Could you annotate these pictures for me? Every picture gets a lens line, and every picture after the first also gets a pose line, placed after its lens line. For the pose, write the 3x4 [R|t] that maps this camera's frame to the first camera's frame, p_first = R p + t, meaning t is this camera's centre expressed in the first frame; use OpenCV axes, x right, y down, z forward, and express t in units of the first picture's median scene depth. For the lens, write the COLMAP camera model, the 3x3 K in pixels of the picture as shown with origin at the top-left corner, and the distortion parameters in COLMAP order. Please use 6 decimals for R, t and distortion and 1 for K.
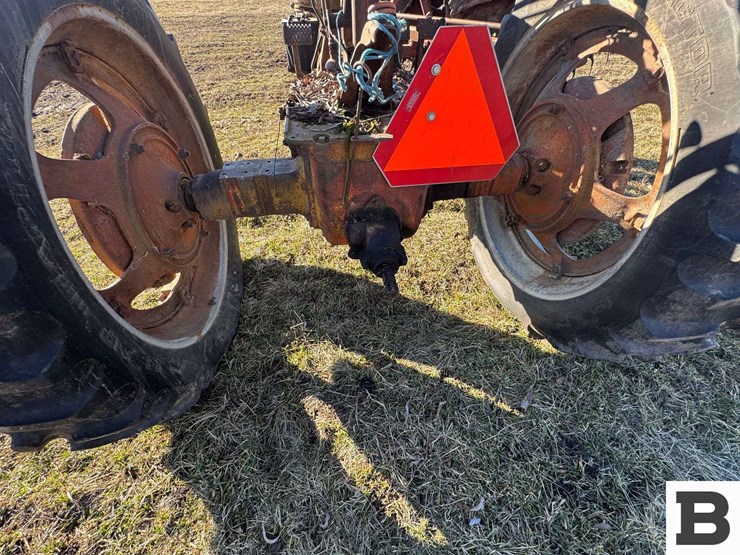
lens RADIAL K [[309.5, 0, 369.0], [0, 309.5, 278.5], [0, 0, 1]] dist [-0.002467, 0.000765]
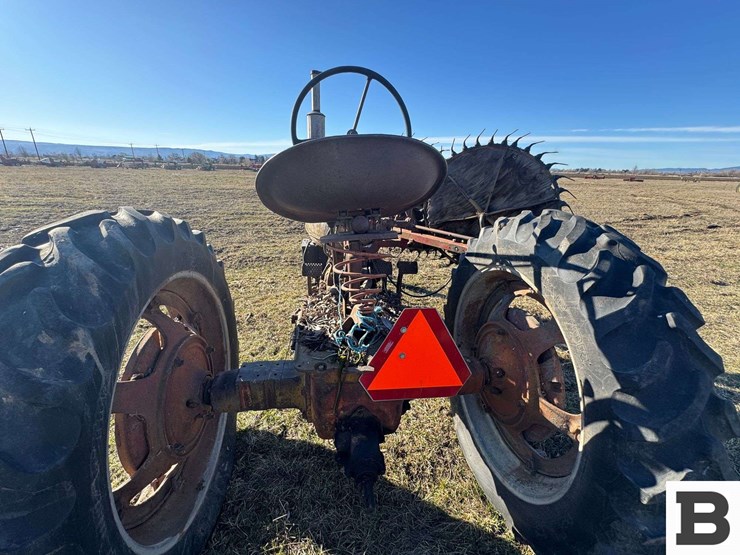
lens RADIAL K [[309.5, 0, 369.0], [0, 309.5, 278.5], [0, 0, 1]] dist [-0.002467, 0.000765]
pose [[0.999263, 0.038381, 0.000624, 0.023997], [-0.034818, 0.913112, -0.406219, -0.166335], [-0.016161, 0.405898, 0.913776, -0.236908]]
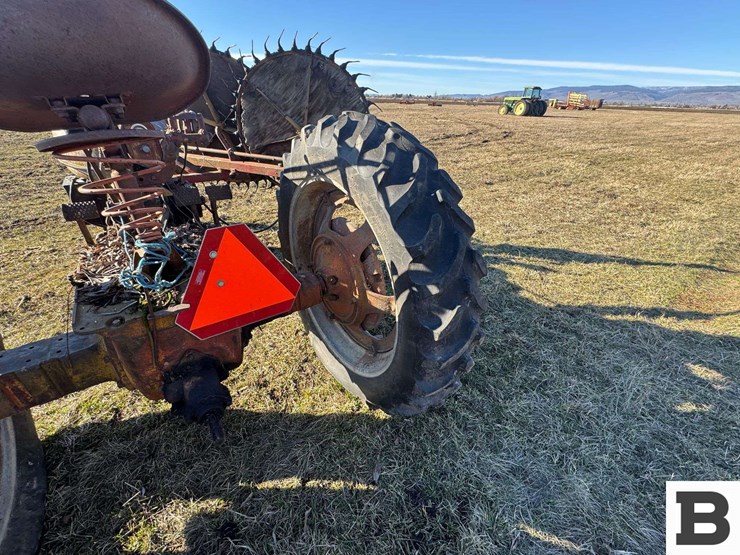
lens RADIAL K [[309.5, 0, 369.0], [0, 309.5, 278.5], [0, 0, 1]] dist [-0.002467, 0.000765]
pose [[0.883209, -0.204075, 0.422250, 0.125271], [0.295038, 0.941649, -0.162020, -0.100233], [-0.364547, 0.267678, 0.891882, -0.200684]]
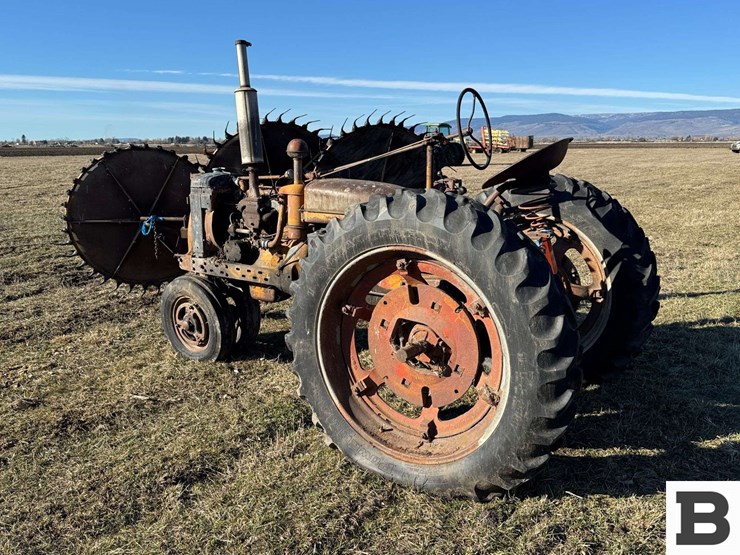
lens RADIAL K [[653.5, 0, 365.4], [0, 653.5, 277.4], [0, 0, 1]] dist [0.162925, -0.321282]
pose [[0.672935, -0.136684, 0.726964, -2.510582], [0.508445, 0.799276, -0.320377, 0.272110], [-0.537254, 0.585214, 0.607357, -0.698847]]
